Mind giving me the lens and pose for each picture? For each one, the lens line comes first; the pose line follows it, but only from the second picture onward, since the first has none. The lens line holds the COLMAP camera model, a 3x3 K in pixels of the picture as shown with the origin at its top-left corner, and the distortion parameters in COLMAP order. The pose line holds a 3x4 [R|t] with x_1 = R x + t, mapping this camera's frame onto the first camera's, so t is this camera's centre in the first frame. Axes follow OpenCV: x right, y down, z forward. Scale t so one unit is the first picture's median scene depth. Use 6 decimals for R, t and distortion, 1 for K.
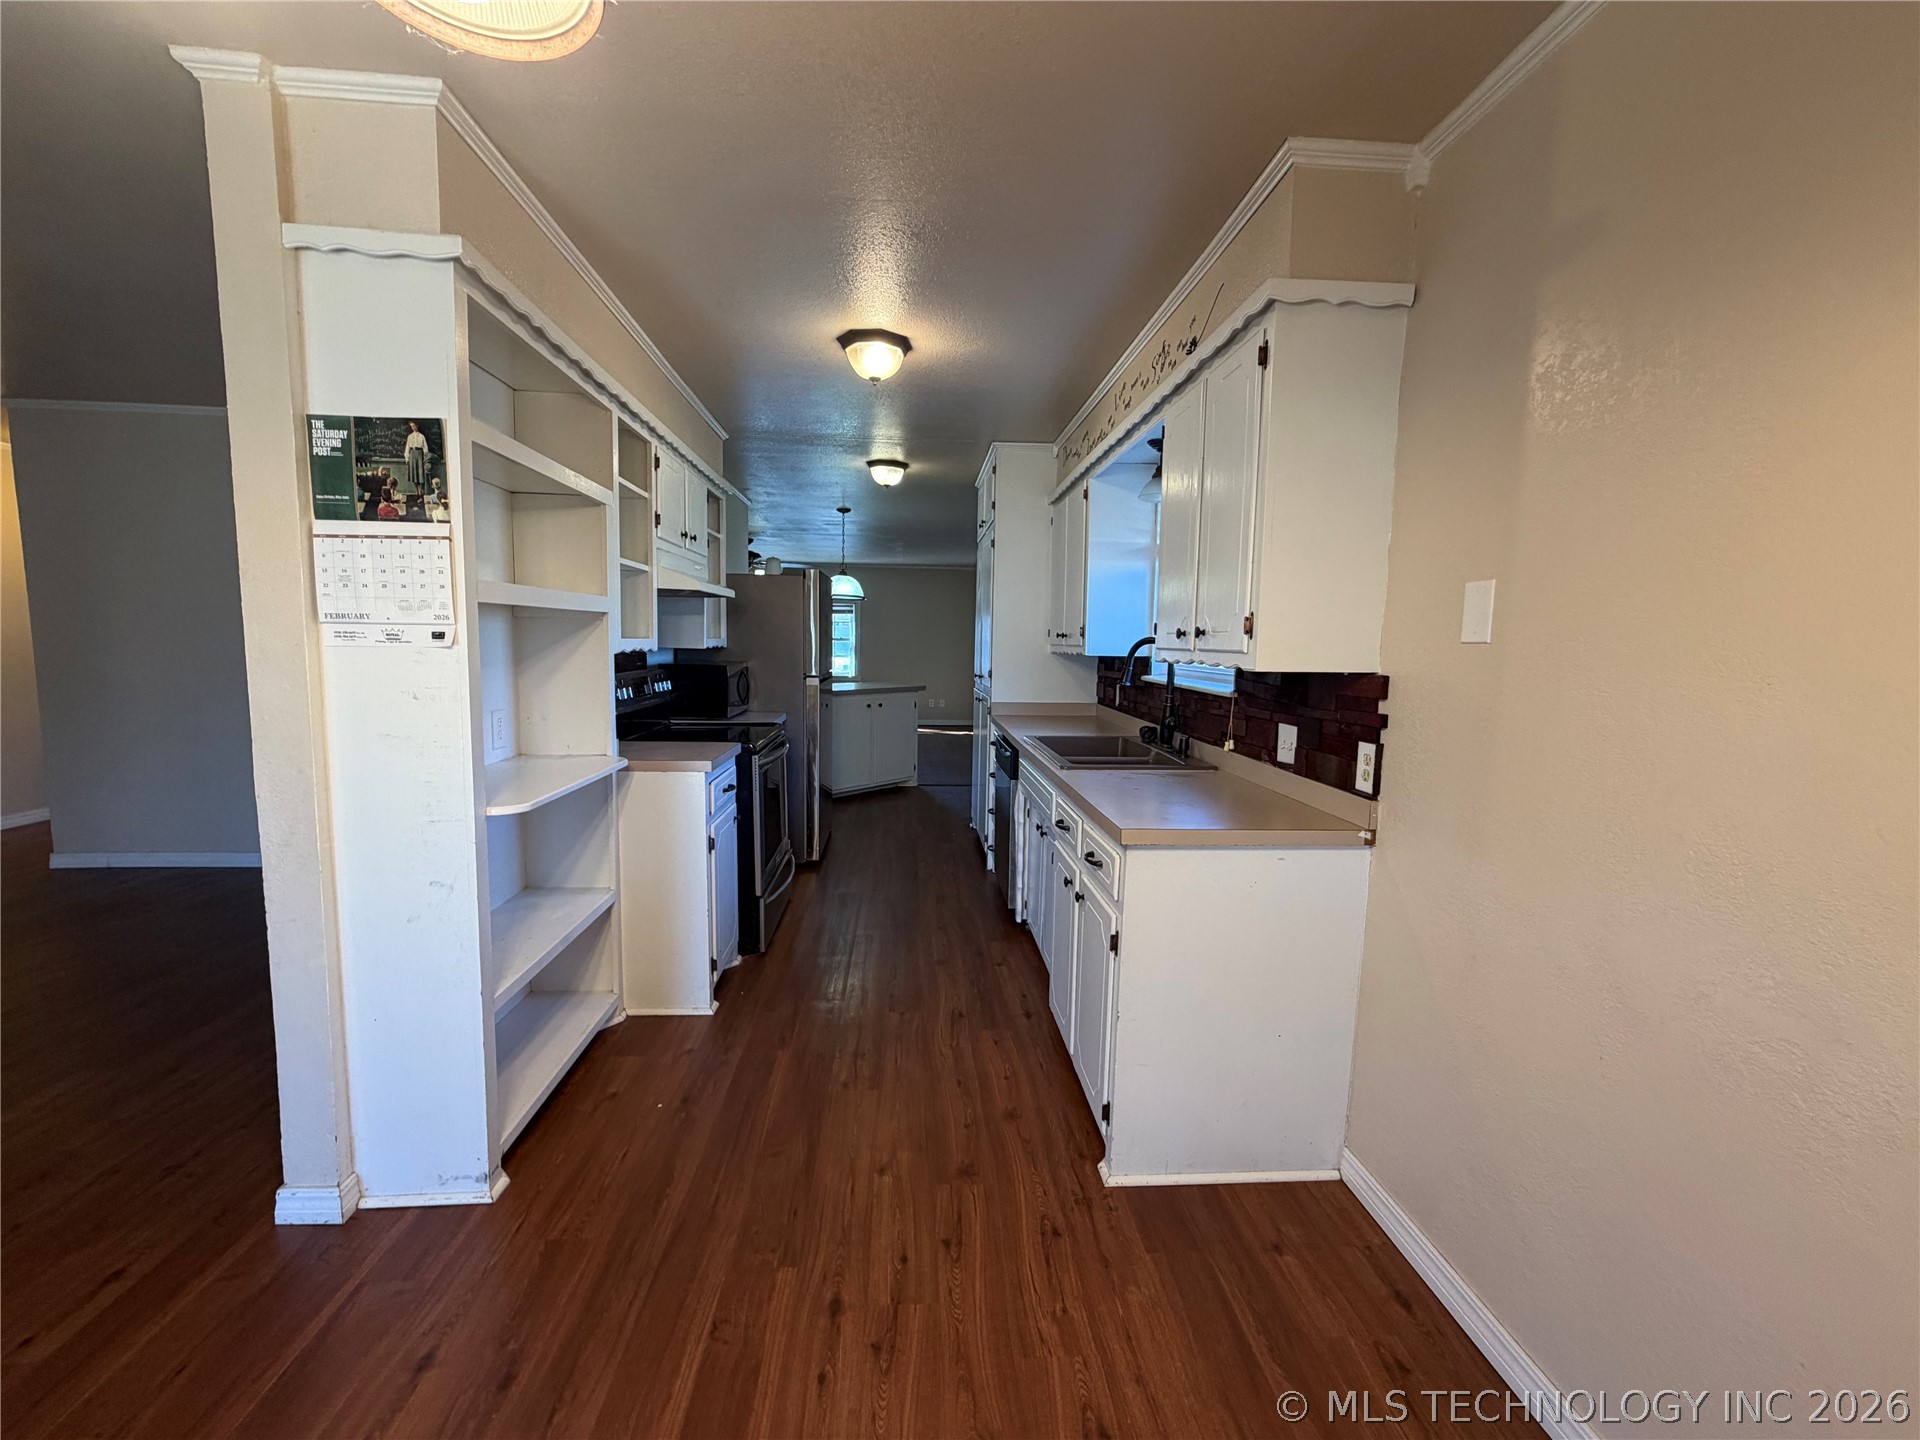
lens RADIAL K [[769.7, 0, 959.0], [0, 769.7, 715.6], [0, 0, 1]] dist [-0.002210, -0.000327]
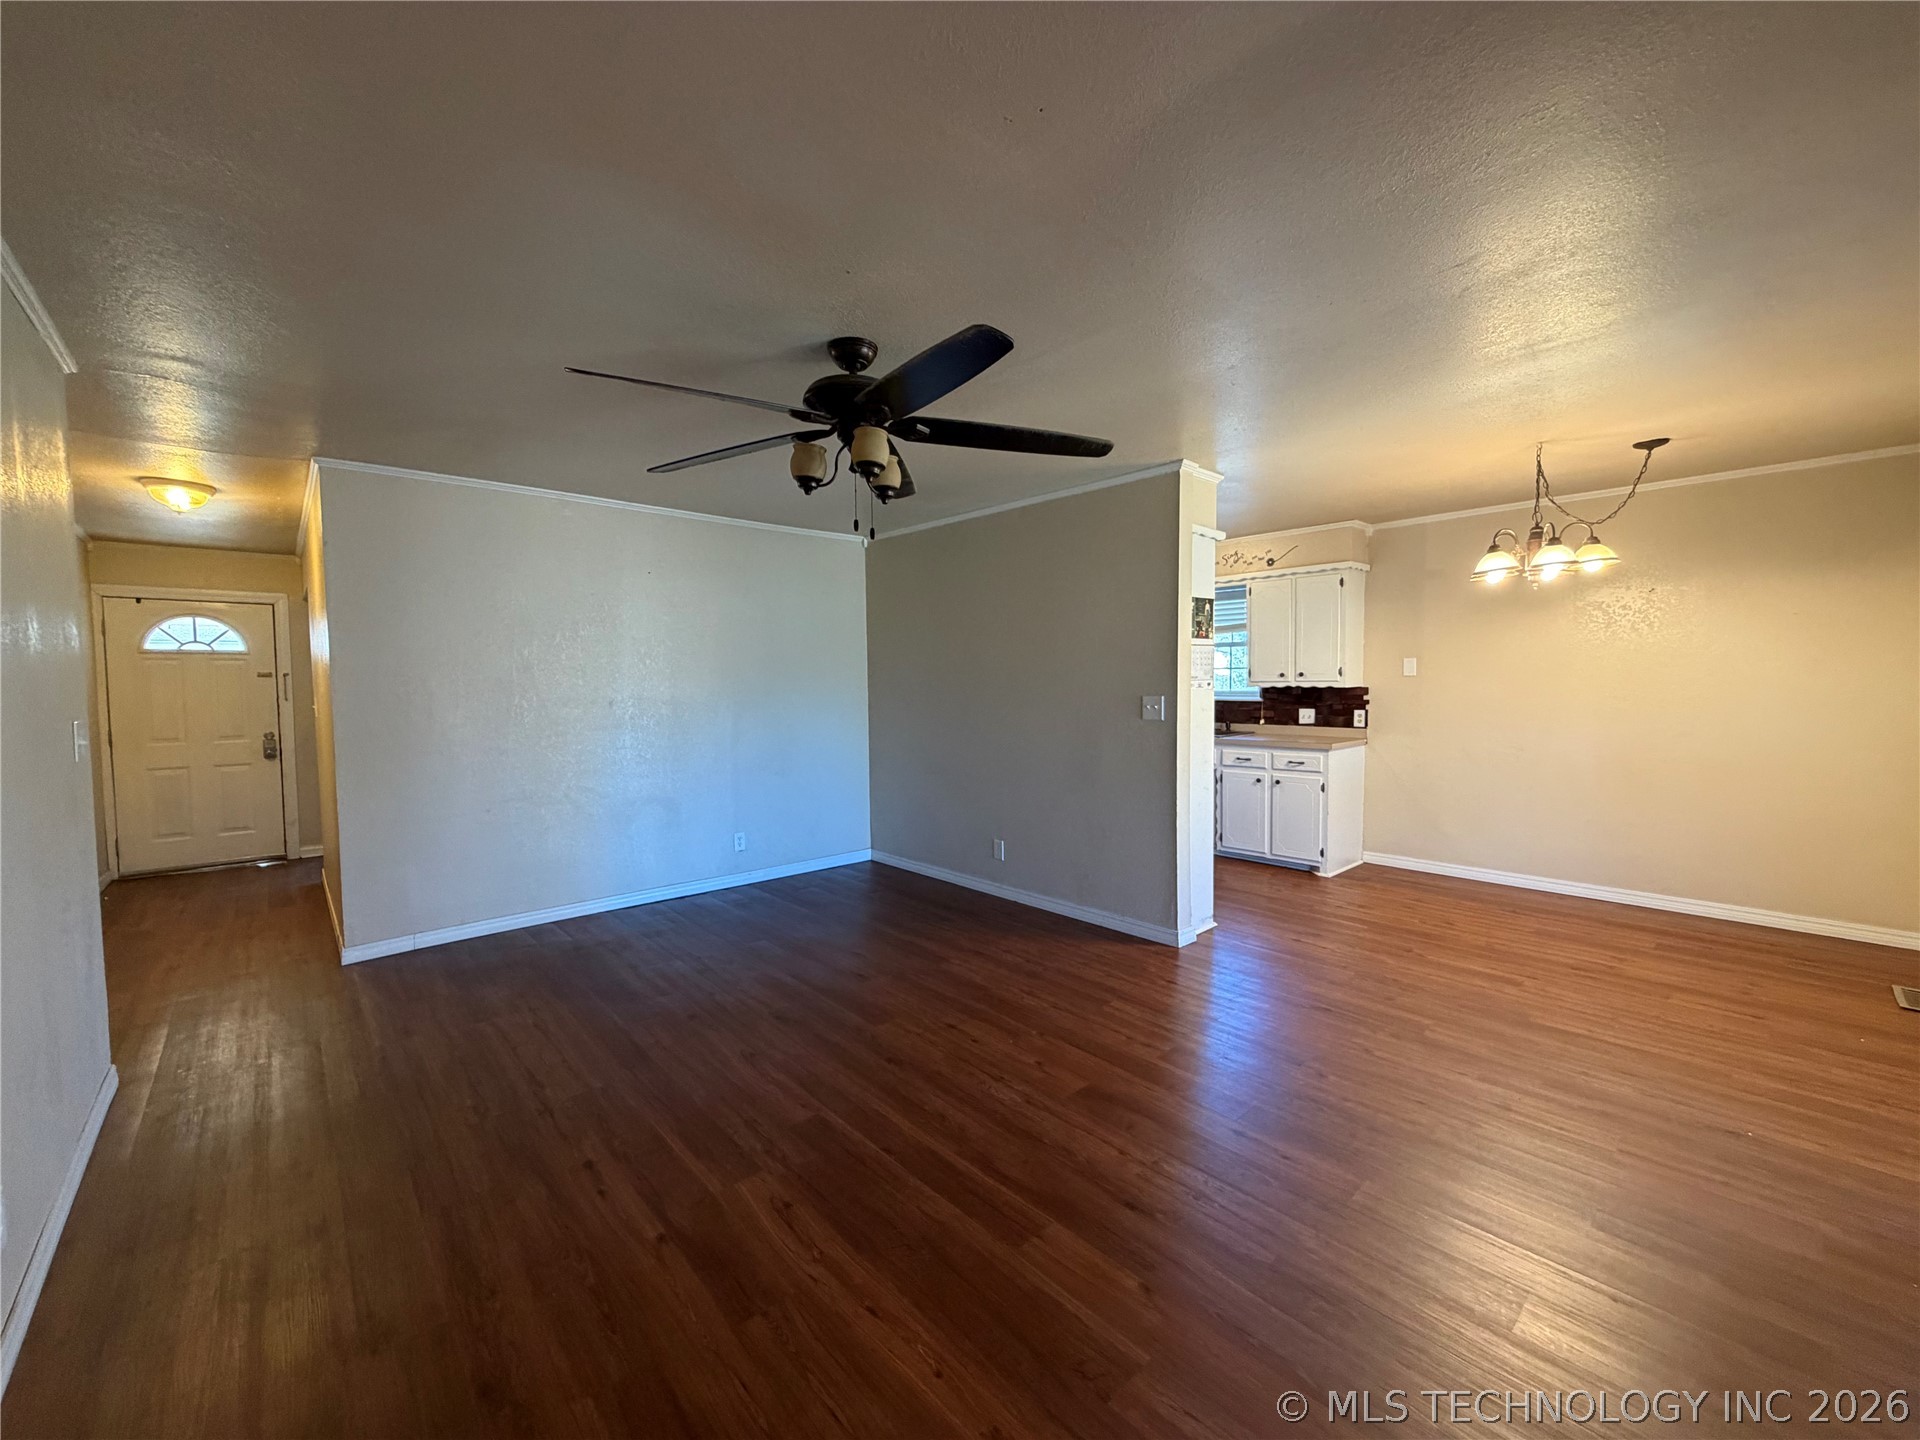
lens RADIAL K [[769.7, 0, 962.9], [0, 769.7, 714.0], [0, 0, 1]] dist [-0.002210, -0.000327]
pose [[0.780490, -0.058411, 0.622433, -2.555664], [0.089801, 0.995775, -0.019158, -0.030408], [-0.618684, 0.070848, 0.782439, -0.385816]]
